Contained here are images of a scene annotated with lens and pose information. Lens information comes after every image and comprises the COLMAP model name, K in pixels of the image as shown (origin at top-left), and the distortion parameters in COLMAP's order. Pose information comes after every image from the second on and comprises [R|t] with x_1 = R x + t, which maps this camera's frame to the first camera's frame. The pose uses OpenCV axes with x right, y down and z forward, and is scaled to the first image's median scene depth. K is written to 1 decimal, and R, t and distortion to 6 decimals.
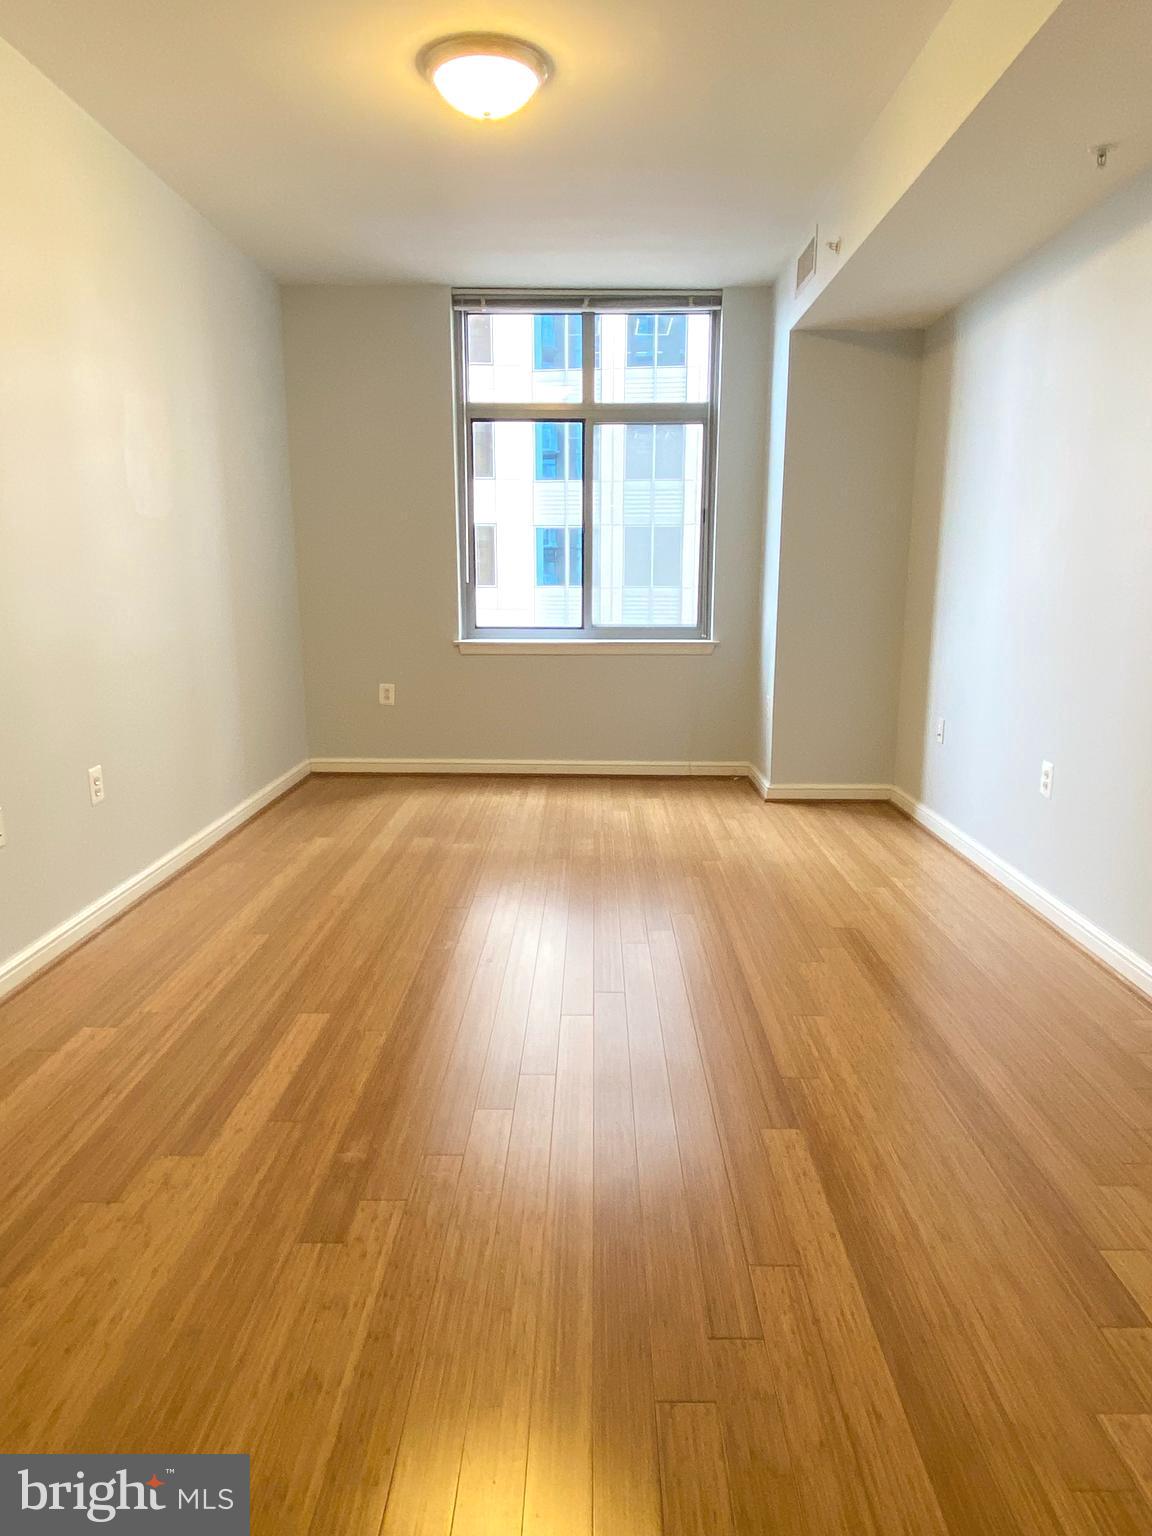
lens RADIAL K [[1002.4, 0, 572.1], [0, 1002.4, 794.8], [0, 0, 1]] dist [0.023111, -0.011533]
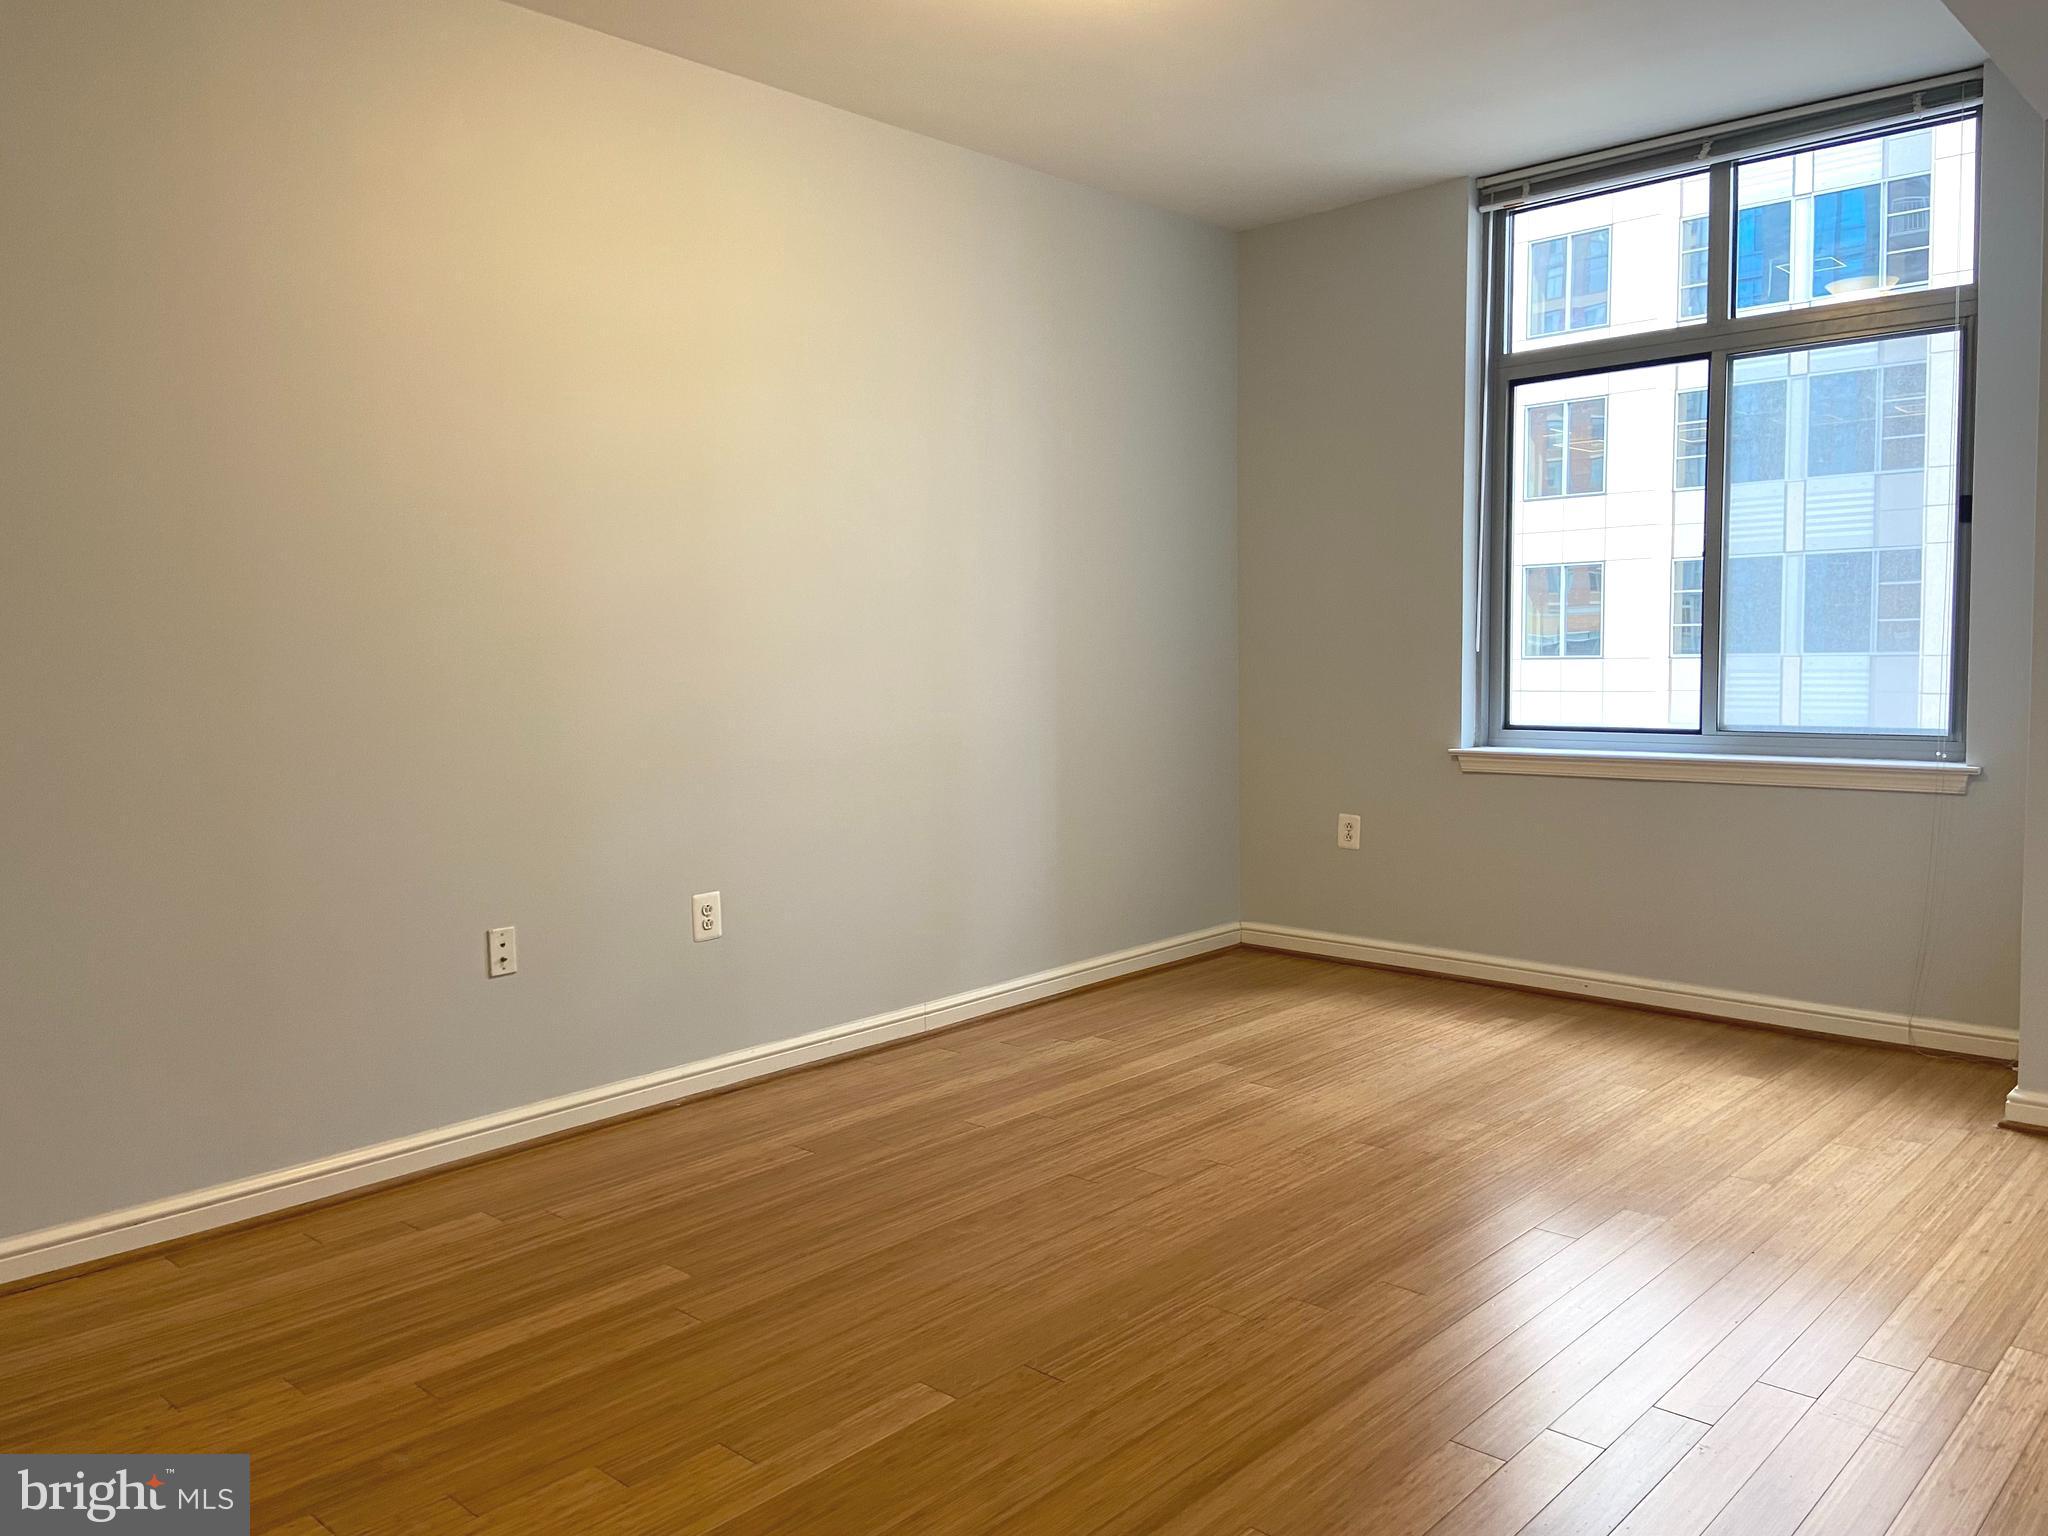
lens RADIAL K [[1576.7, 0, 1027.2], [0, 1576.7, 766.5], [0, 0, 1]] dist [0.033049, -0.027238]
pose [[0.731775, 0.040585, -0.680337, 0.329303], [-0.131142, 0.987956, -0.082121, -0.034448], [0.668810, 0.149315, 0.728284, 0.161025]]
